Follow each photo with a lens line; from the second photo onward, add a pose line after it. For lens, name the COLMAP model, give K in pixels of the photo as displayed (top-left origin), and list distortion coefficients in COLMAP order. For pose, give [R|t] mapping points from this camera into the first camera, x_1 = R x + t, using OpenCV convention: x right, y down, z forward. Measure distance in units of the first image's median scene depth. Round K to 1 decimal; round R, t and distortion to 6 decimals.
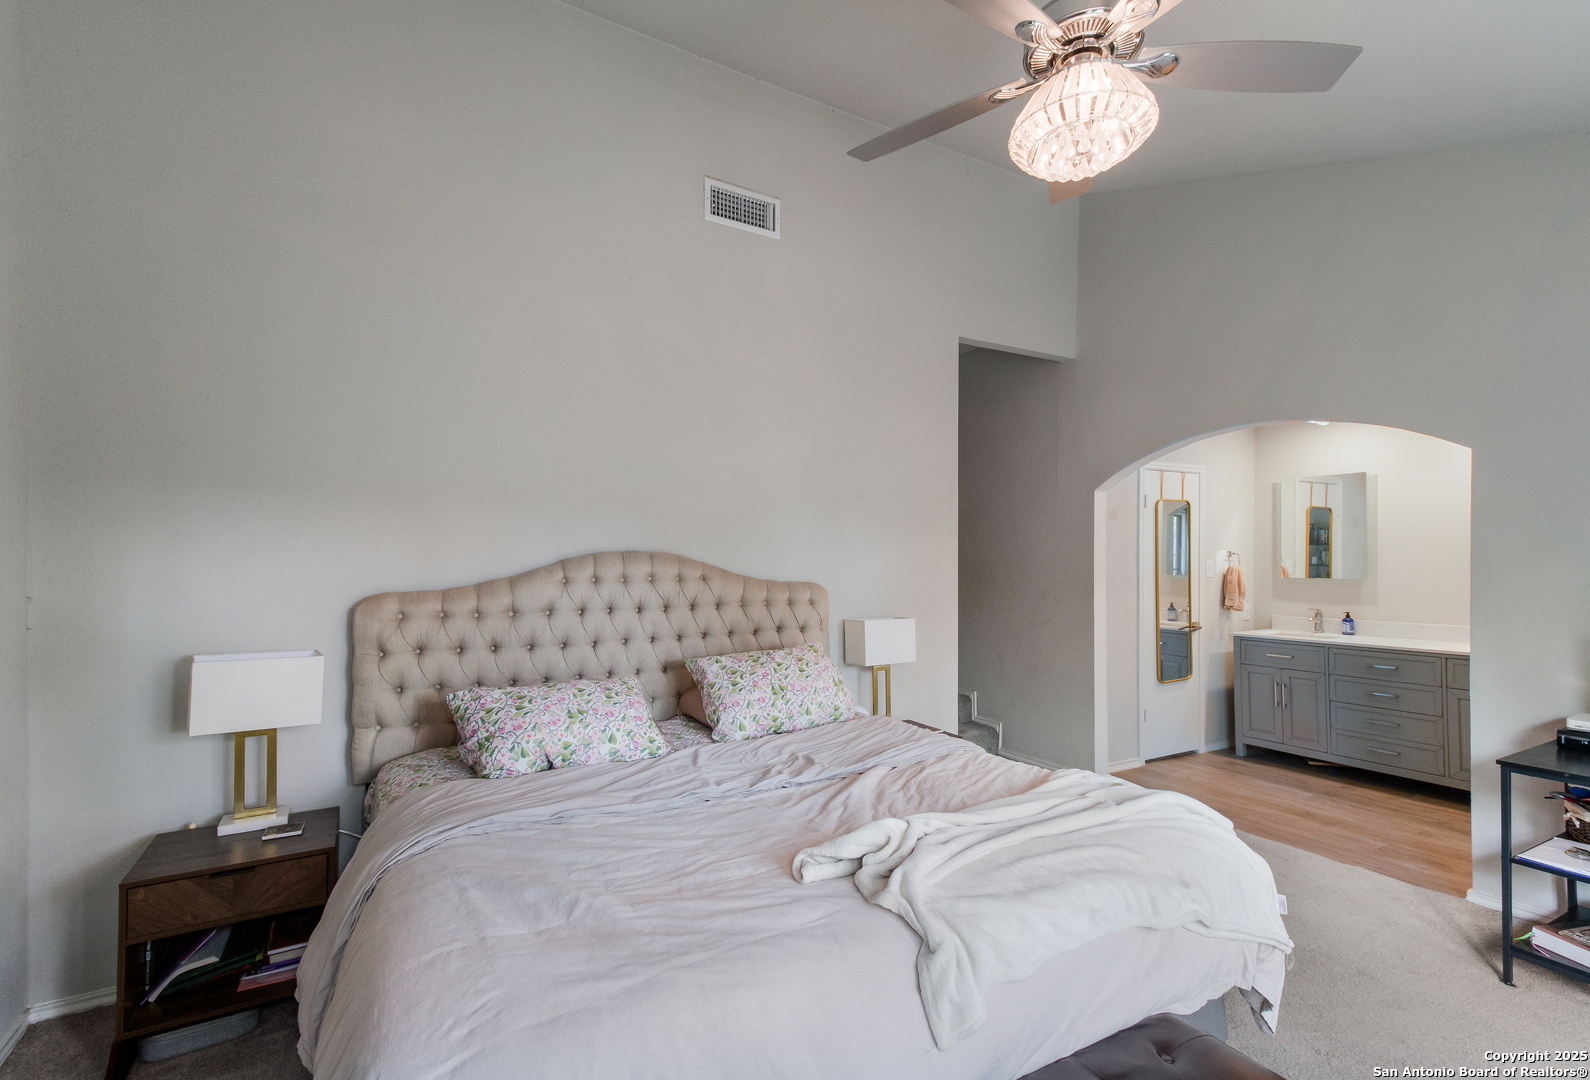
lens RADIAL K [[737.8, 0, 795.0], [0, 737.8, 540.0], [0, 0, 1]] dist [-0.000070, 0.000002]
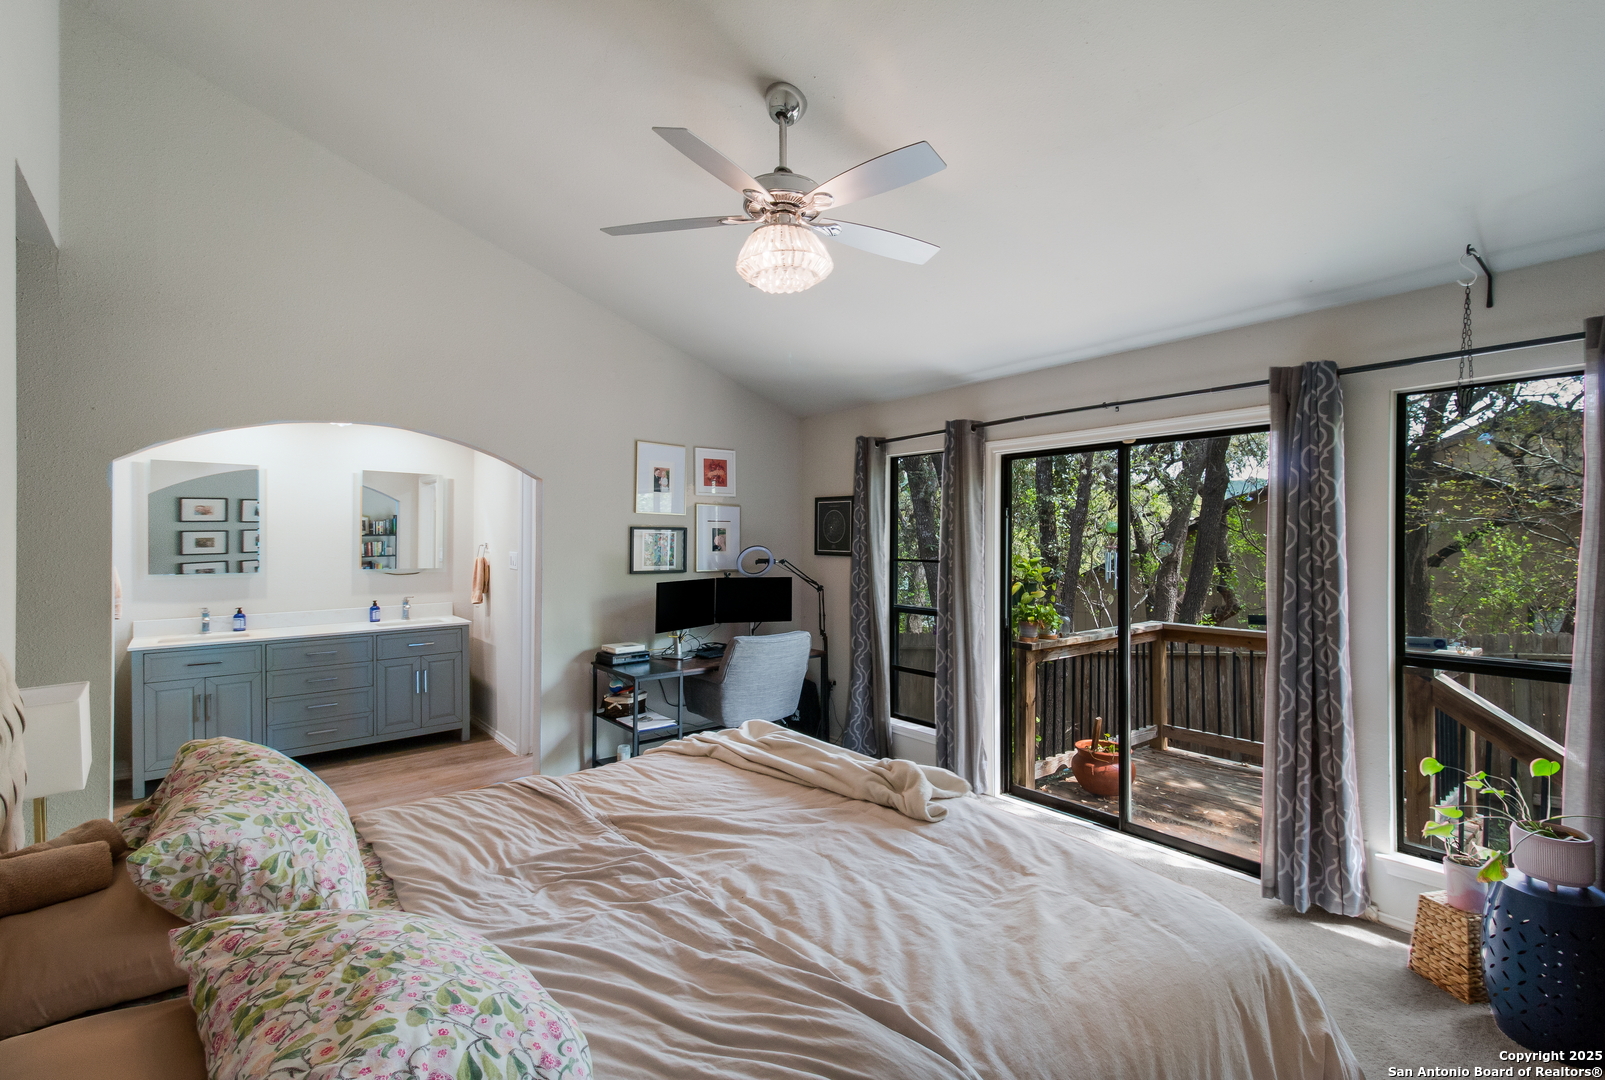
lens RADIAL K [[756.9, 0, 802.5], [0, 756.9, 540.0], [0, 0, 1]] dist [-0.000072, -0.000026]
pose [[-0.133850, 0.000687, 0.991001, -0.370419], [-0.011319, 0.999933, -0.002222, 0.004193], [-0.990937, -0.011514, -0.133834, 0.463593]]
